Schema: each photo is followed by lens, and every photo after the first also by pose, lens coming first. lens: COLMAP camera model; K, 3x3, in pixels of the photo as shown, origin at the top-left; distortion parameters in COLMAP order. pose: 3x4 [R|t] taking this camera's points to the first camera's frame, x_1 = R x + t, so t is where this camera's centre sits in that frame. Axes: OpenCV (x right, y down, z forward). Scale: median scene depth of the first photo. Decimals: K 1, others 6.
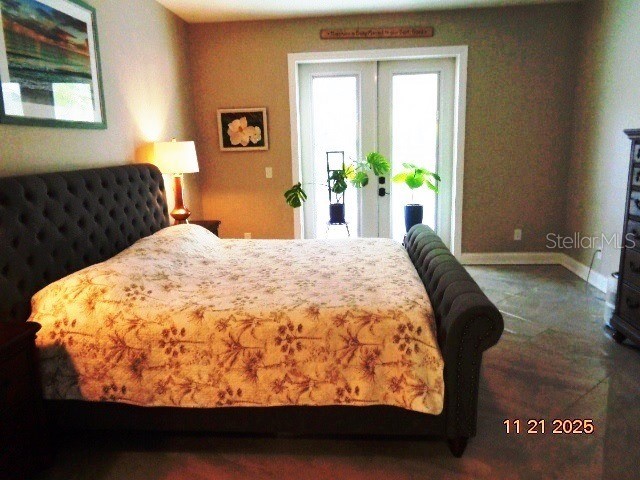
lens RADIAL K [[486.7, 0, 318.9], [0, 486.7, 240.4], [0, 0, 1]] dist [0.023123, 0.003174]
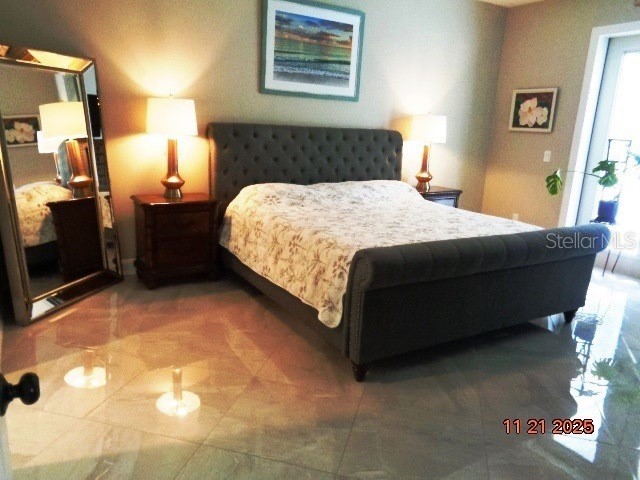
lens RADIAL K [[486.7, 0, 318.9], [0, 486.7, 239.9], [0, 0, 1]] dist [0.023123, 0.003174]
pose [[0.582814, 0.246682, -0.774258, 0.673619], [-0.227795, 0.964203, 0.135729, -0.013340], [0.780024, 0.097268, 0.618144, 0.107074]]
